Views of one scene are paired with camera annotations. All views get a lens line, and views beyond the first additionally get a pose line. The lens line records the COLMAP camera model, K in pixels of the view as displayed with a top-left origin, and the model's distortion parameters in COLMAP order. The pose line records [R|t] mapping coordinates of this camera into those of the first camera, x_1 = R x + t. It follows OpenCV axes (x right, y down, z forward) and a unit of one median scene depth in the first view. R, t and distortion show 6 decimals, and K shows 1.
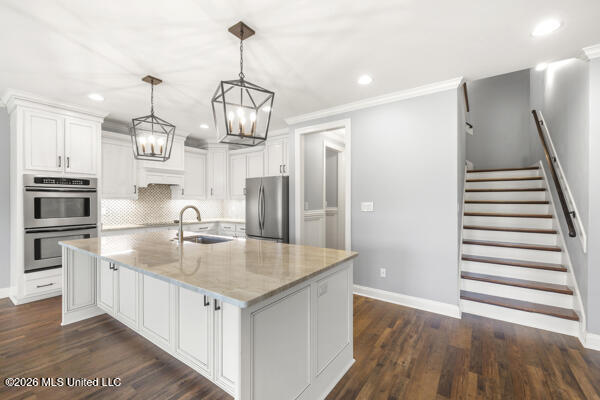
lens RADIAL K [[252.6, 0, 300.9], [0, 252.6, 200.2], [0, 0, 1]] dist [0.001172, -0.000490]
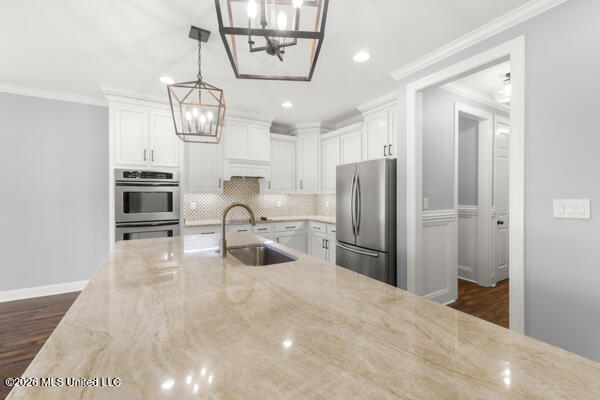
lens RADIAL K [[252.6, 0, 299.1], [0, 252.6, 195.6], [0, 0, 1]] dist [0.001172, -0.000490]
pose [[0.910708, 0.002160, -0.413045, -0.007393], [-0.000088, 0.999987, 0.005036, -0.000857], [0.413051, -0.004550, 0.910697, 0.301282]]
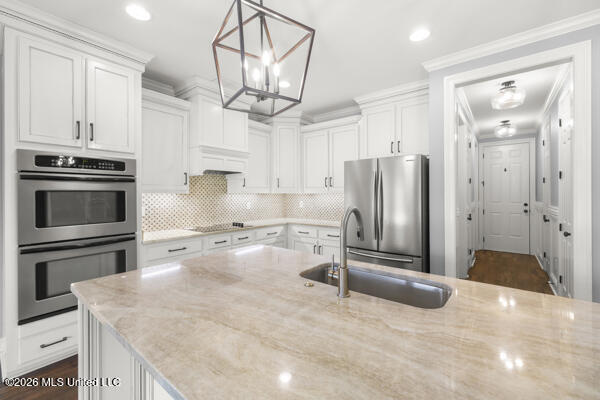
lens RADIAL K [[252.6, 0, 298.3], [0, 252.6, 192.7], [0, 0, 1]] dist [0.001172, -0.000490]
pose [[0.997703, -0.003551, -0.067641, -0.339973], [0.003334, 0.999989, -0.003307, -0.001988], [0.067652, 0.003074, 0.997704, 0.377451]]
